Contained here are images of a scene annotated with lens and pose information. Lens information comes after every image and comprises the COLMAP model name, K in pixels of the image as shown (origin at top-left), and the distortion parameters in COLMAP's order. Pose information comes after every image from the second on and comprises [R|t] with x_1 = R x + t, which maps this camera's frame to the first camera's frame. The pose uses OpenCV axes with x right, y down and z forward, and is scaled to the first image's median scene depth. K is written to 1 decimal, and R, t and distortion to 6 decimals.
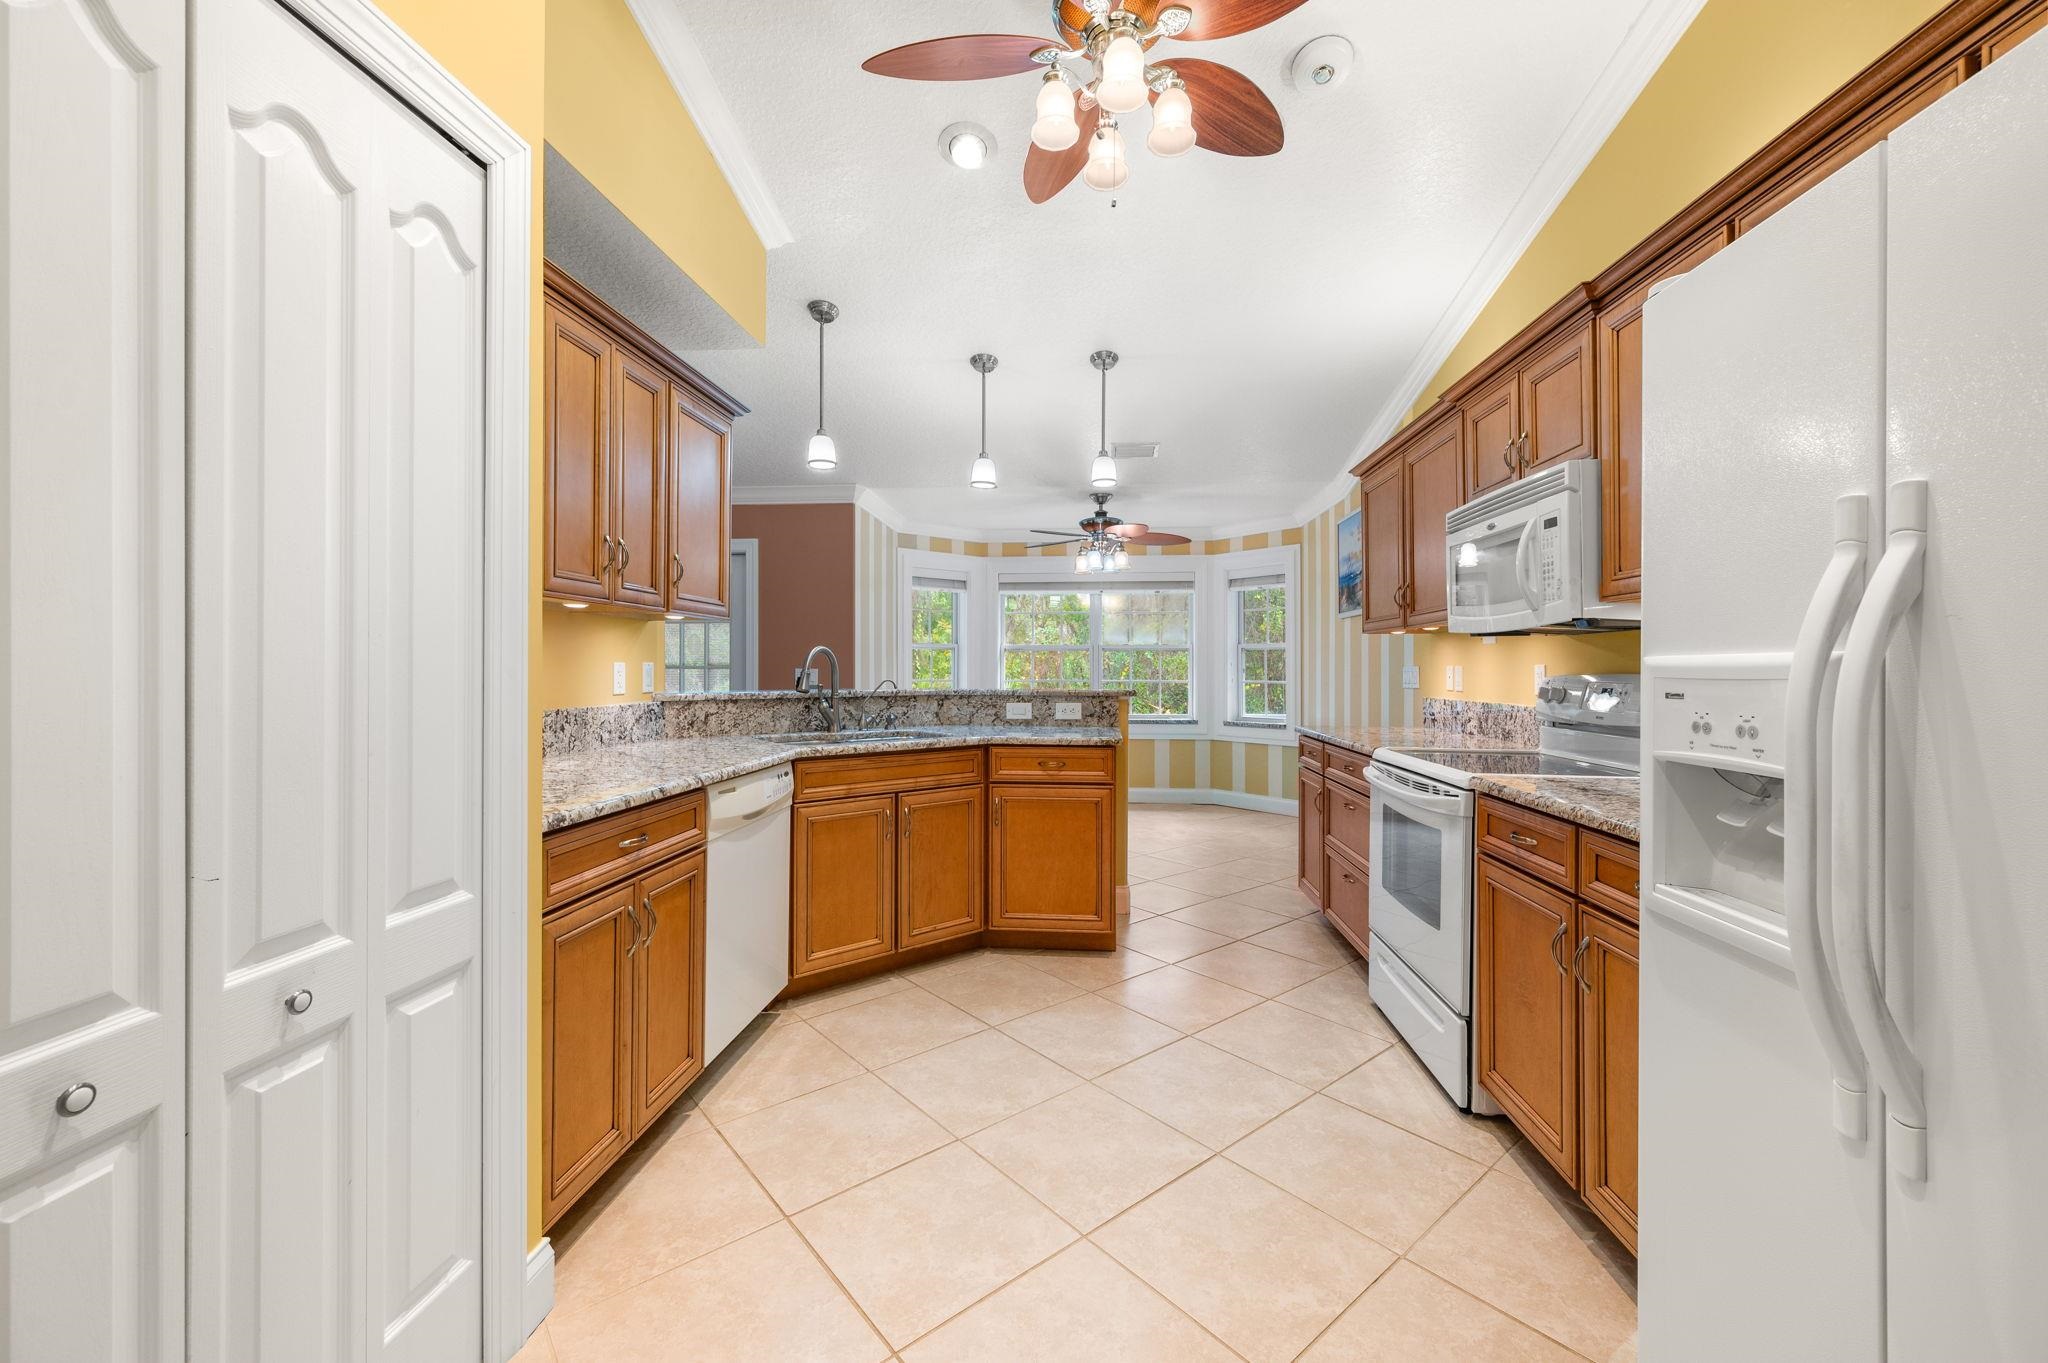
lens RADIAL K [[814.2, 0, 1033.8], [0, 814.2, 651.9], [0, 0, 1]] dist [0.001096, -0.000129]
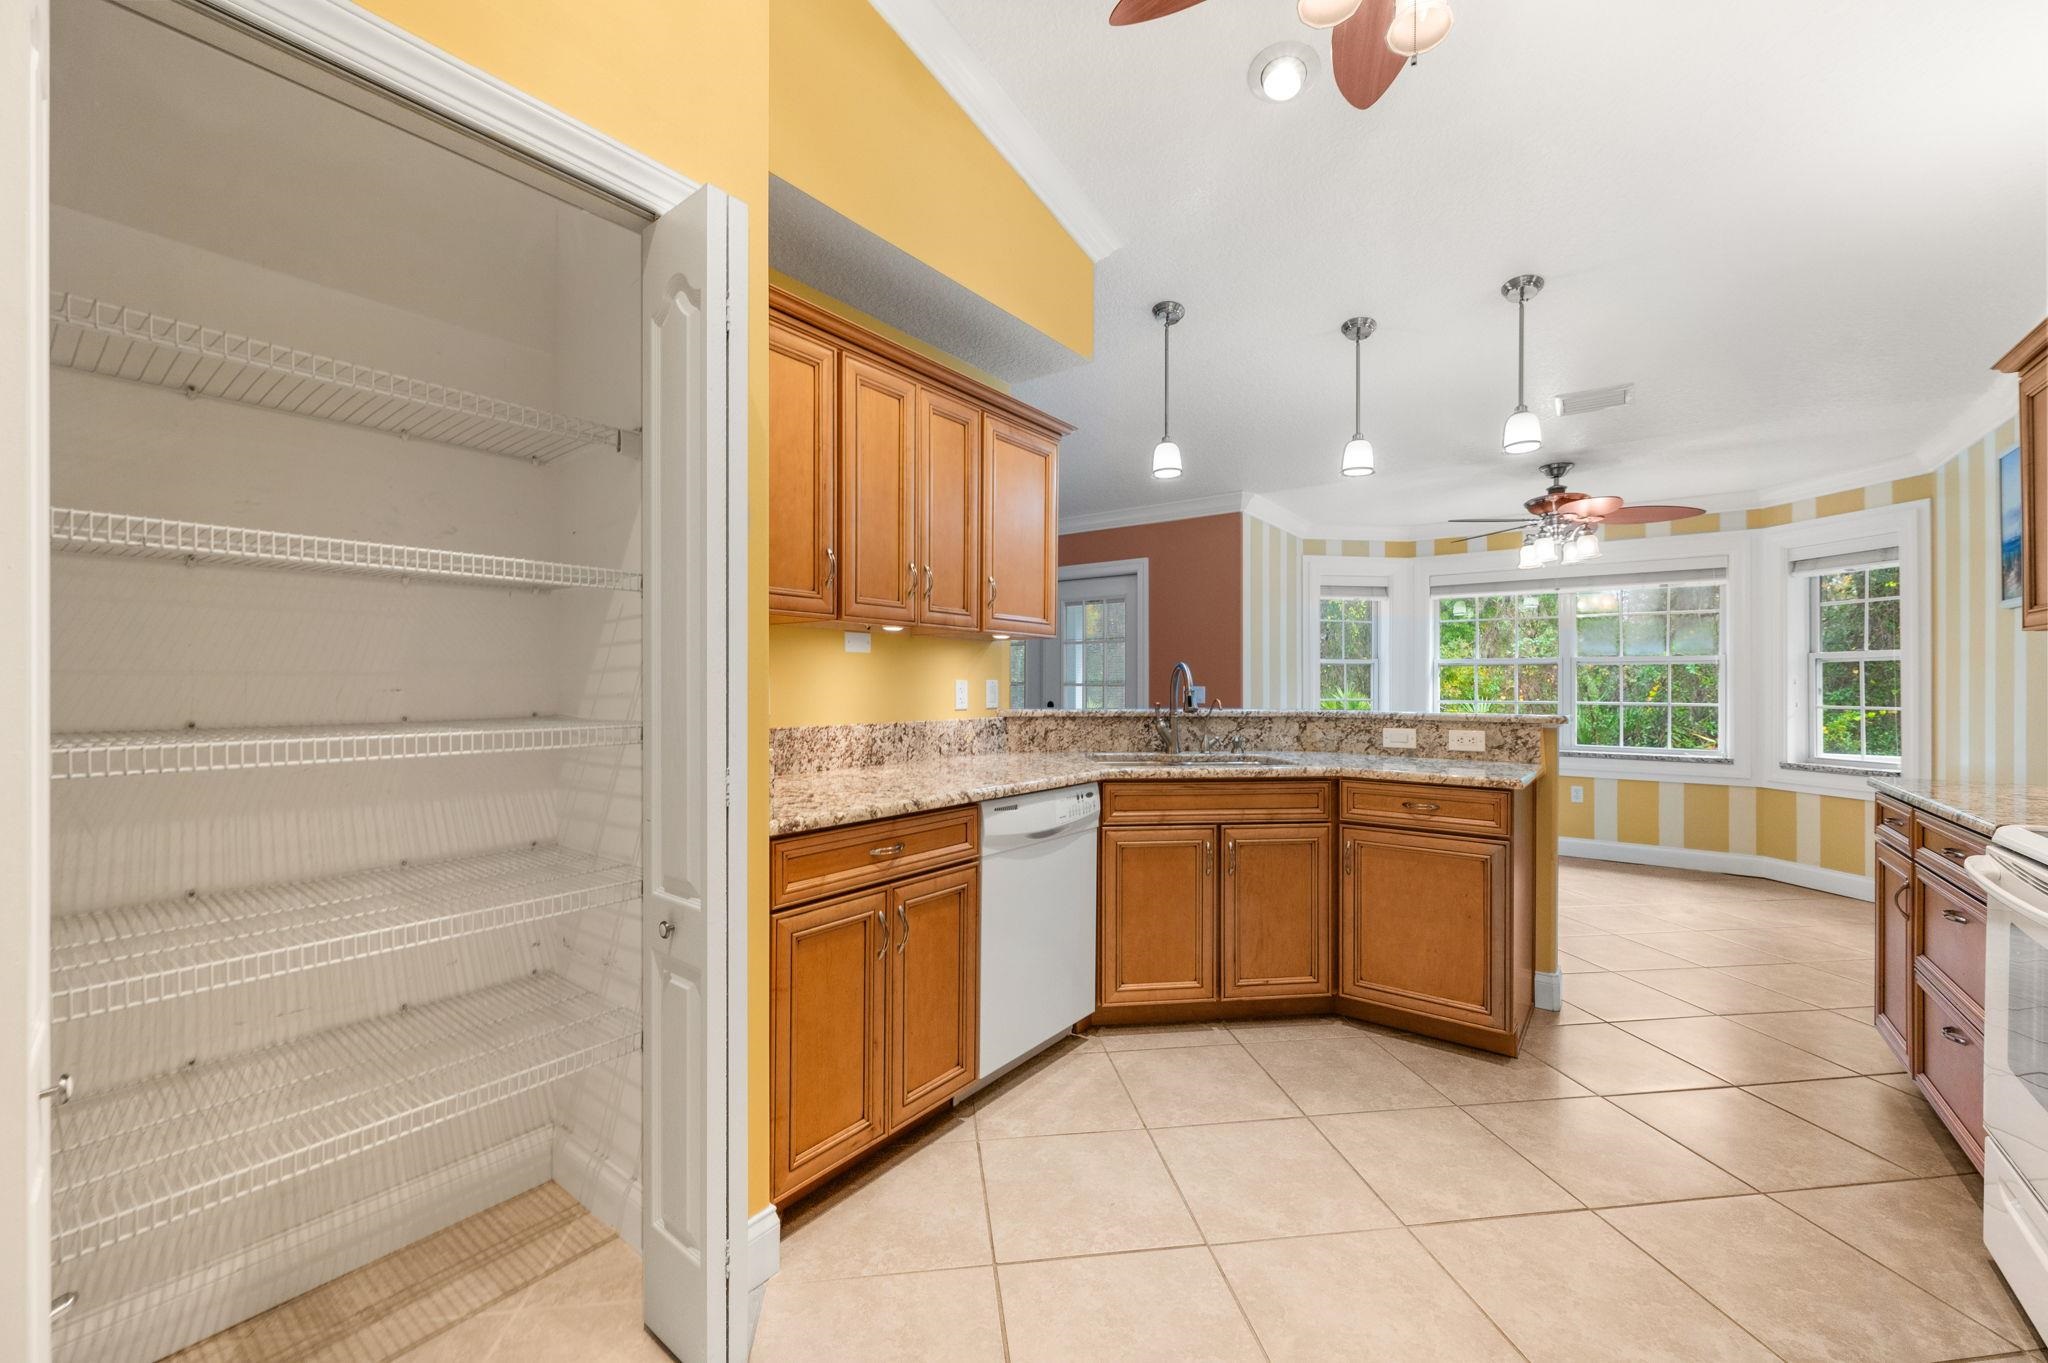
lens RADIAL K [[814.2, 0, 1030.6], [0, 814.2, 674.8], [0, 0, 1]] dist [0.001096, -0.000129]
pose [[0.846059, -0.004469, -0.533070, 0.126588], [0.007911, 0.999960, 0.004173, 0.001700], [0.533030, -0.007747, 0.846061, 0.117842]]
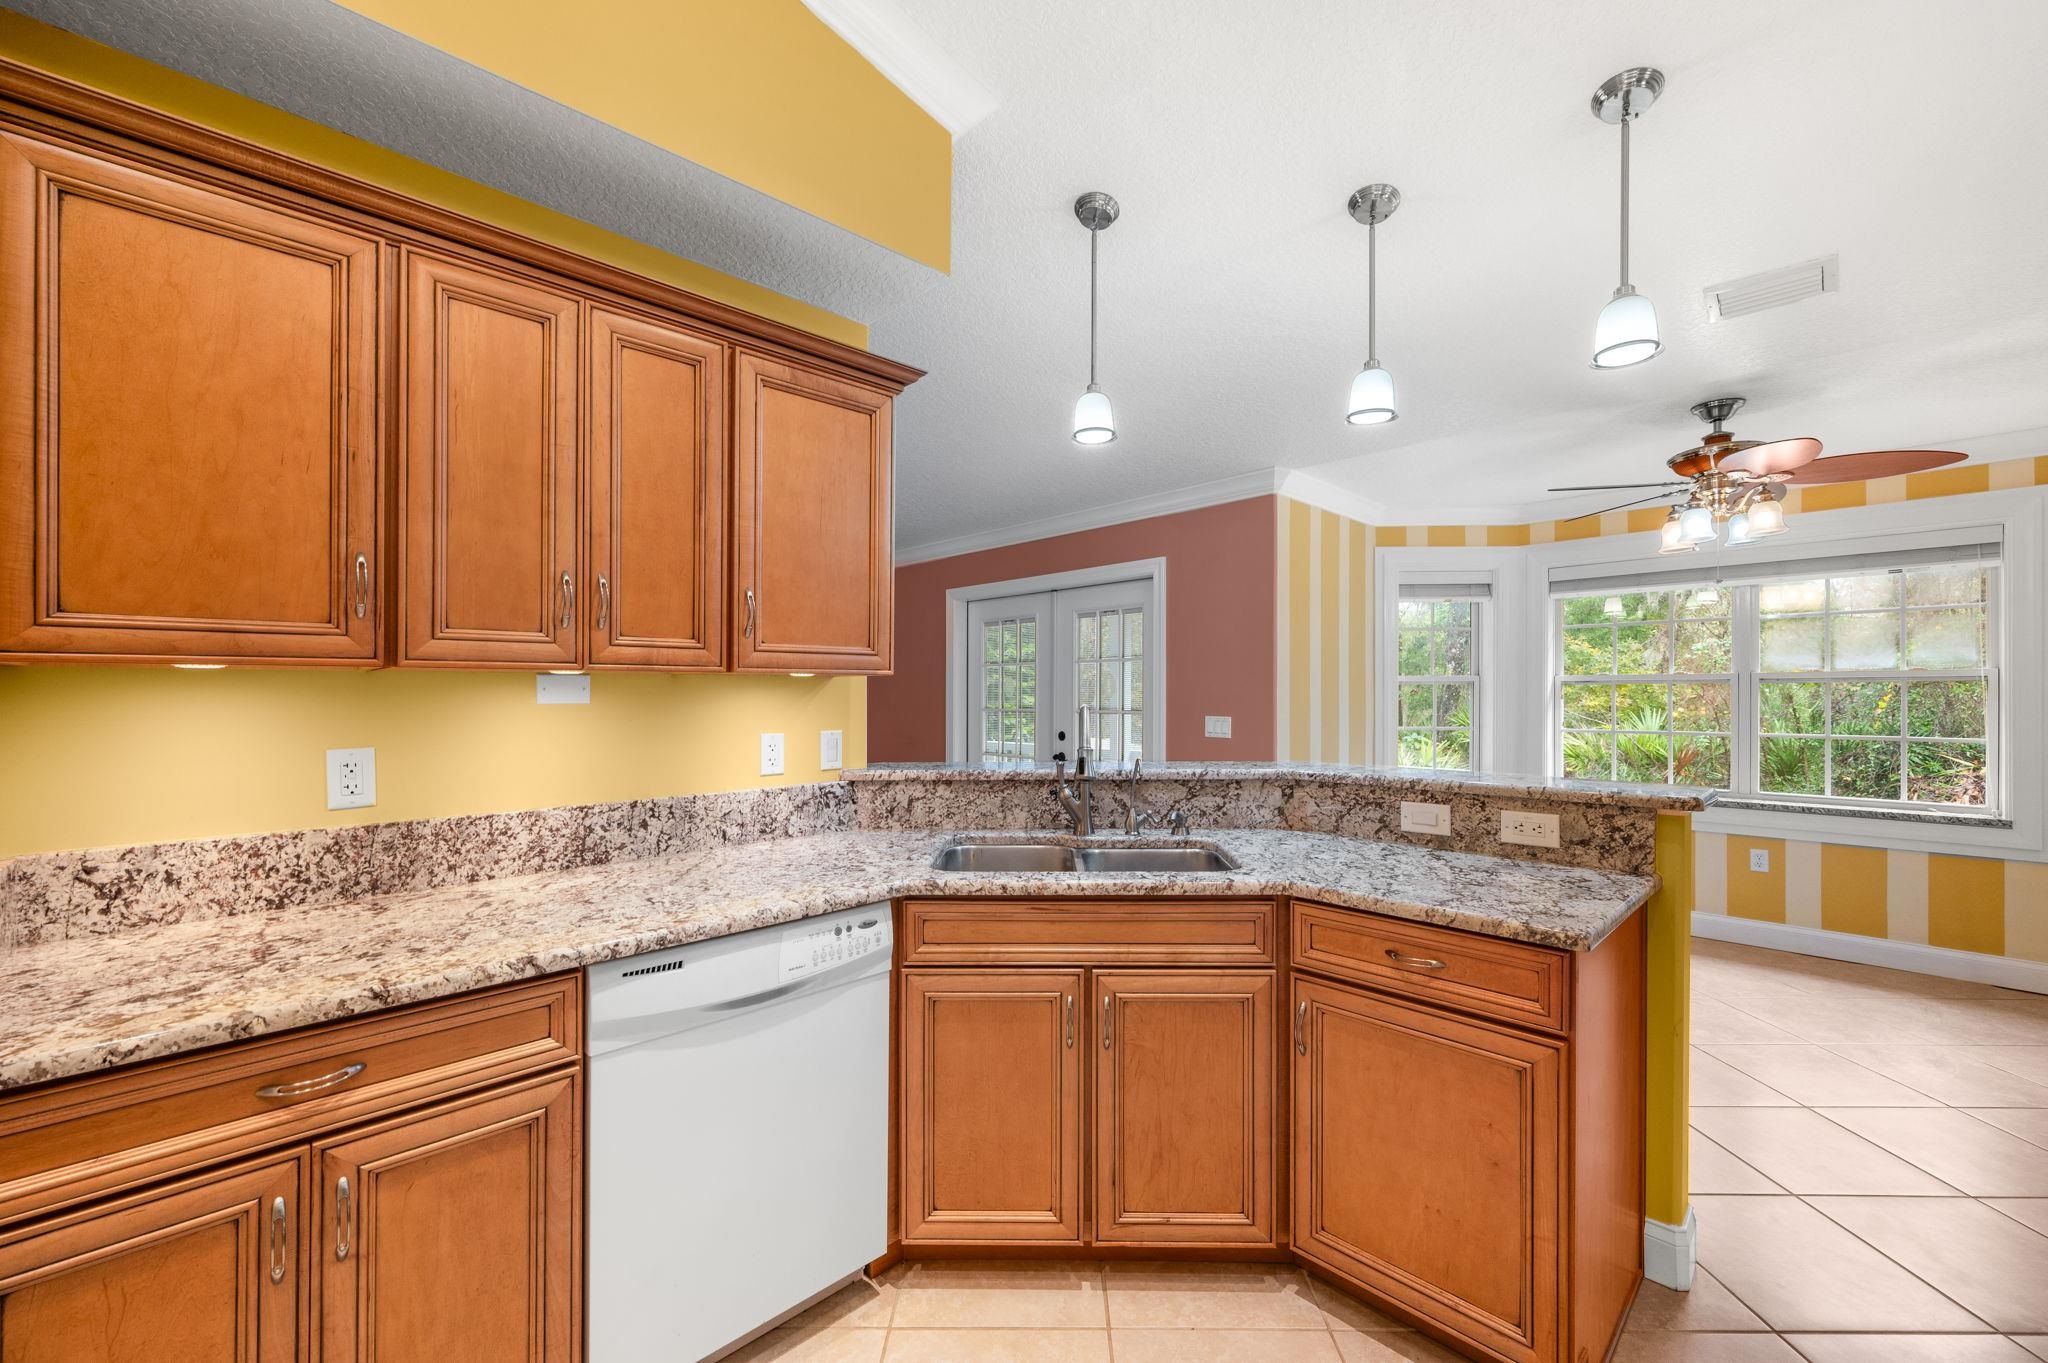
lens RADIAL K [[814.2, 0, 1039.1], [0, 814.2, 691.0], [0, 0, 1]] dist [0.001096, -0.000129]
pose [[0.755333, -0.005645, -0.655317, 0.170130], [0.018891, 0.999735, 0.013162, -0.028875], [0.655069, -0.022321, 0.755239, 0.506239]]
